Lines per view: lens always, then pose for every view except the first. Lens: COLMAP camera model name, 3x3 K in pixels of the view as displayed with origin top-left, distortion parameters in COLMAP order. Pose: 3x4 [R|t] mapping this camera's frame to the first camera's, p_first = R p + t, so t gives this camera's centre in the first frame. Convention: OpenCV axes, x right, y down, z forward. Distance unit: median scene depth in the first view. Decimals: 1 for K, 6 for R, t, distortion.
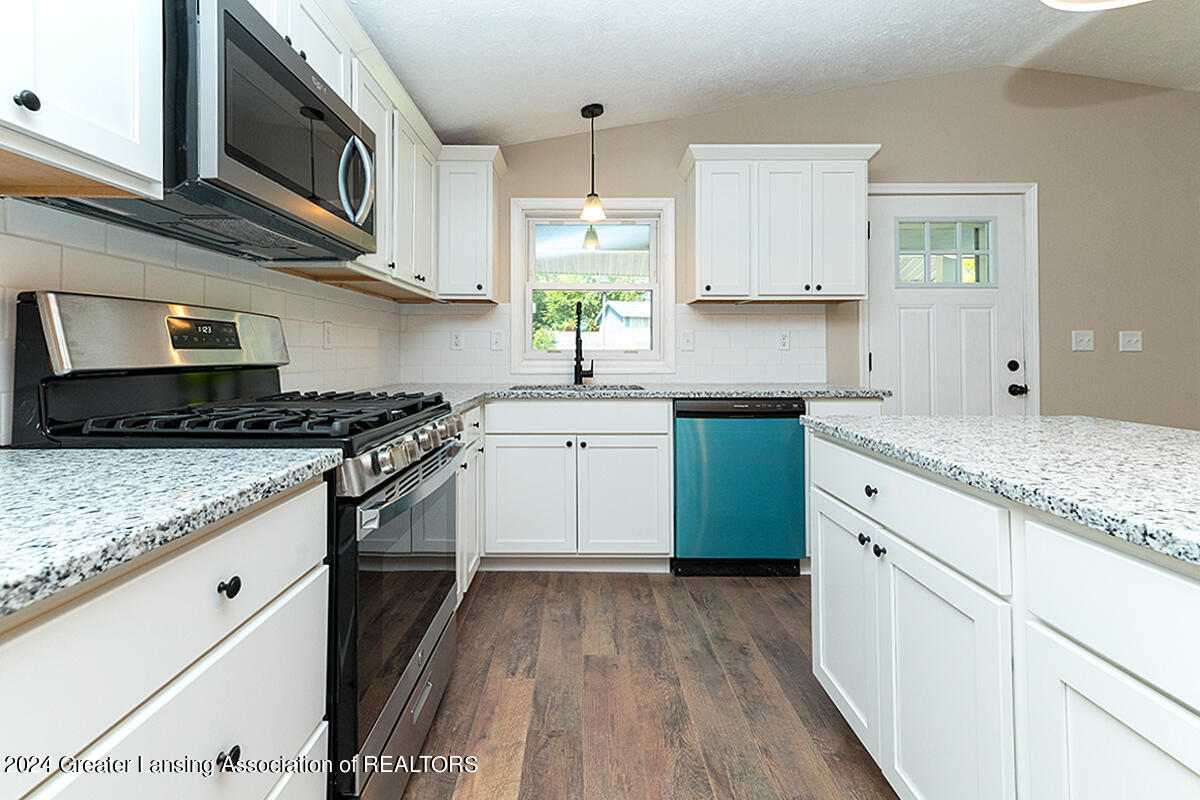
lens RADIAL K [[480.8, 0, 544.7], [0, 480.8, 341.1], [0, 0, 1]] dist [0.005802, 0.000191]
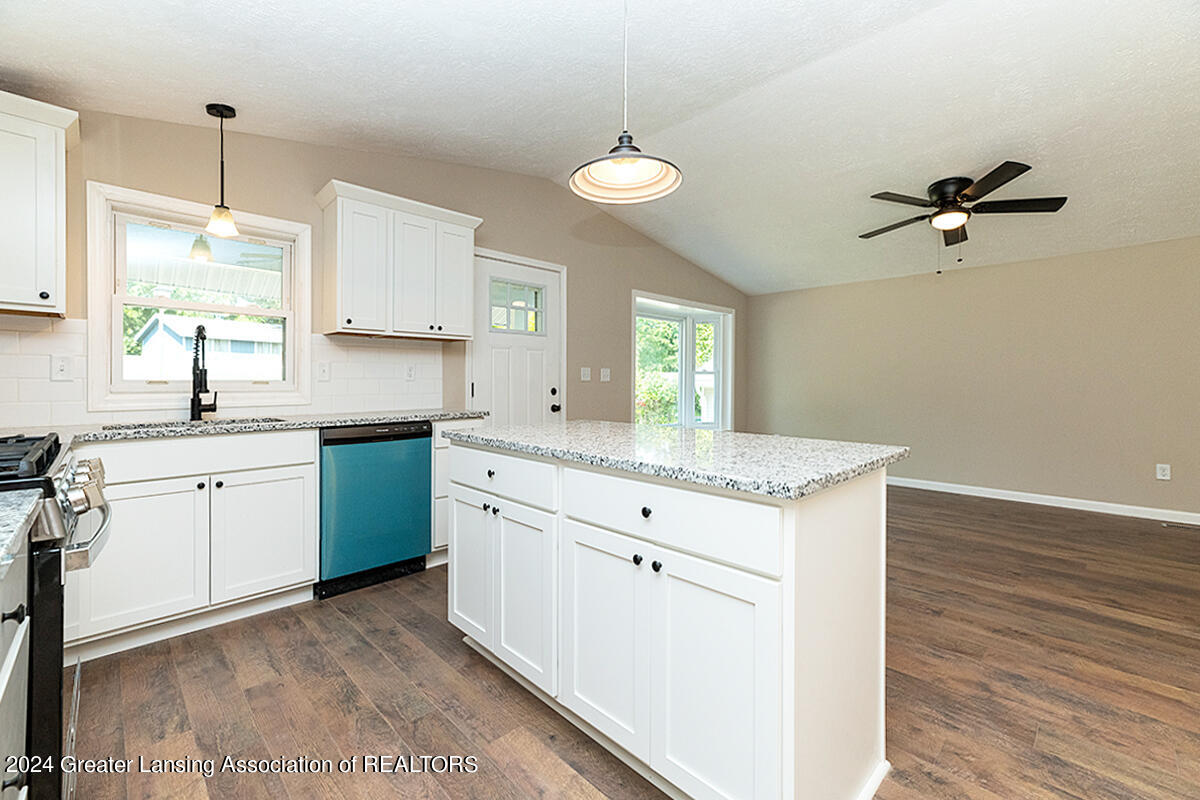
lens RADIAL K [[489.3, 0, 599.3], [0, 489.3, 380.3], [0, 0, 1]] dist [0.000263, 0.000035]
pose [[0.649054, -0.000112, 0.760743, -0.135410], [-0.013454, 0.999842, 0.011625, -0.001986], [-0.760624, -0.017780, 0.648950, -0.124347]]
